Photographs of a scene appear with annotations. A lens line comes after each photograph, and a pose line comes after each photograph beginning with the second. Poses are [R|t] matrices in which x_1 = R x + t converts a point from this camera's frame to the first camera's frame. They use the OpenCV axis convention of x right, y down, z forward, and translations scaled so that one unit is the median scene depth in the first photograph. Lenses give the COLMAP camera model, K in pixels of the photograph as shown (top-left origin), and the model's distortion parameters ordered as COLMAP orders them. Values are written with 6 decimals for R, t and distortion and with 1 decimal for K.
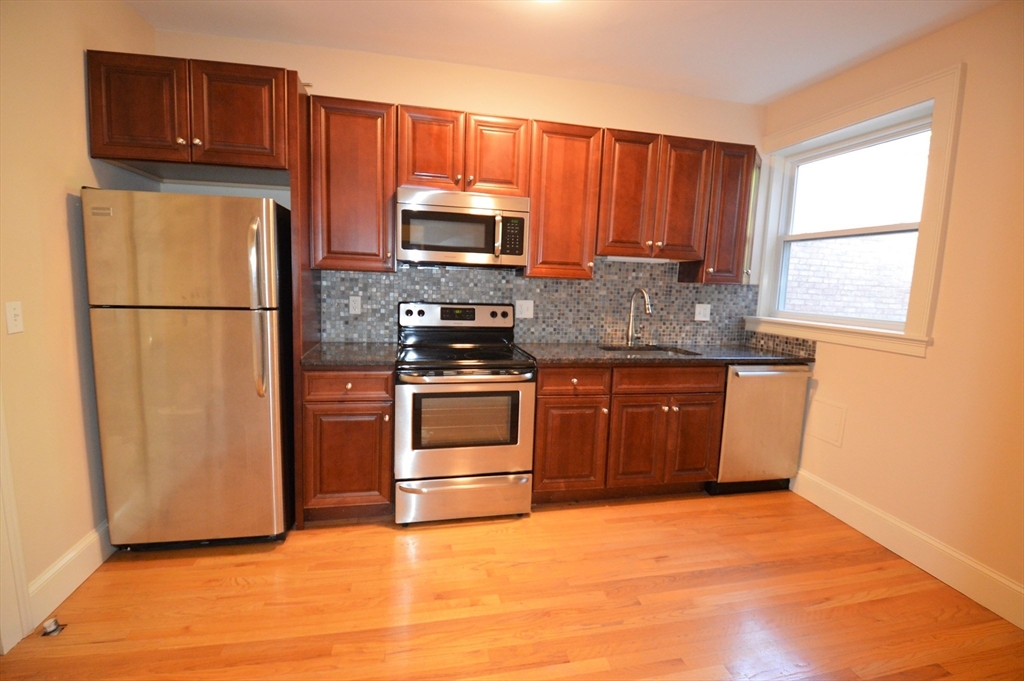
lens RADIAL K [[453.8, 0, 514.0], [0, 453.8, 334.9], [0, 0, 1]] dist [0.035024, -0.051788]
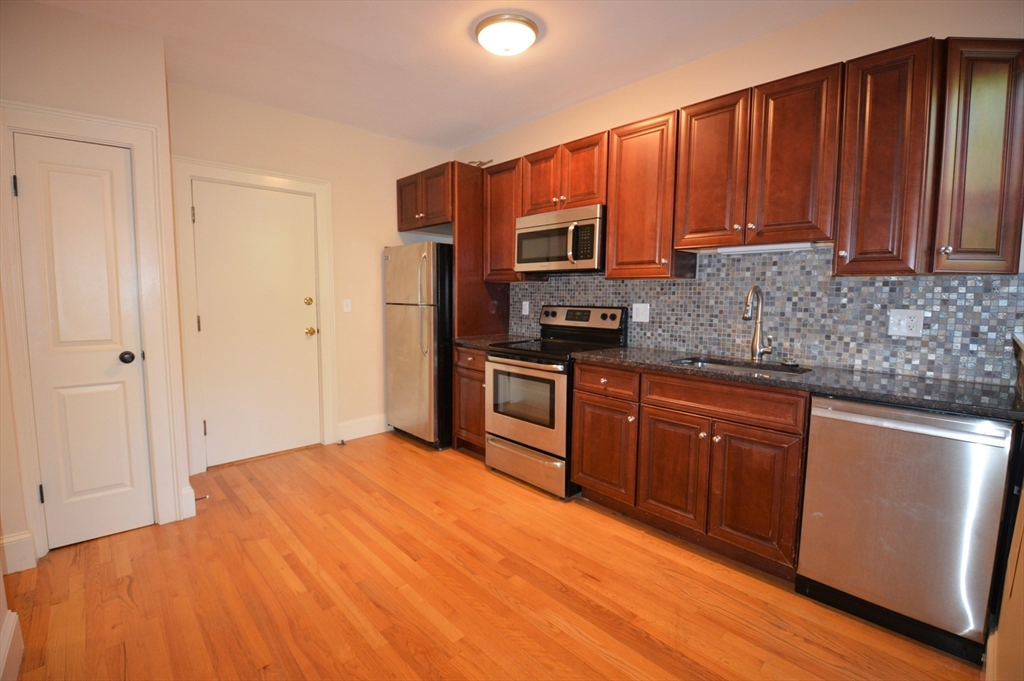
lens RADIAL K [[453.8, 0, 514.0], [0, 453.8, 334.9], [0, 0, 1]] dist [0.035024, -0.051788]
pose [[0.513501, 0.044521, -0.856933, 0.772913], [-0.095604, 0.995404, -0.005574, 0.023729], [0.852746, 0.084788, 0.515397, 0.282858]]
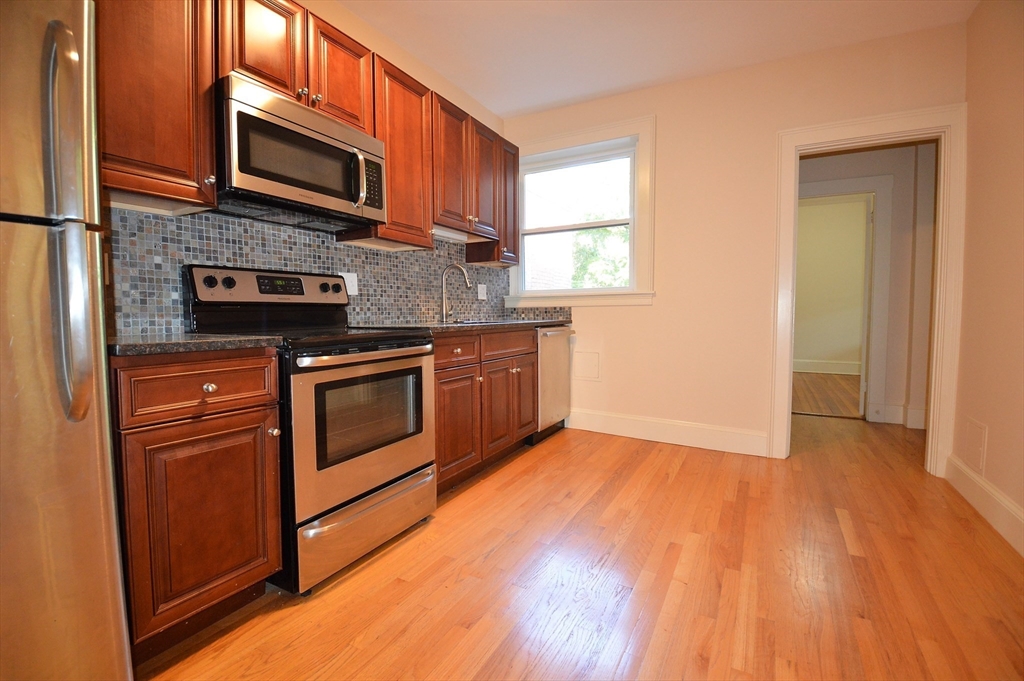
lens RADIAL K [[453.8, 0, 514.0], [0, 453.8, 334.9], [0, 0, 1]] dist [0.035024, -0.051788]
pose [[0.654160, -0.078588, 0.752262, -0.428086], [0.120947, 0.992658, -0.001472, 0.074887], [-0.746623, 0.091946, 0.658862, 0.269591]]
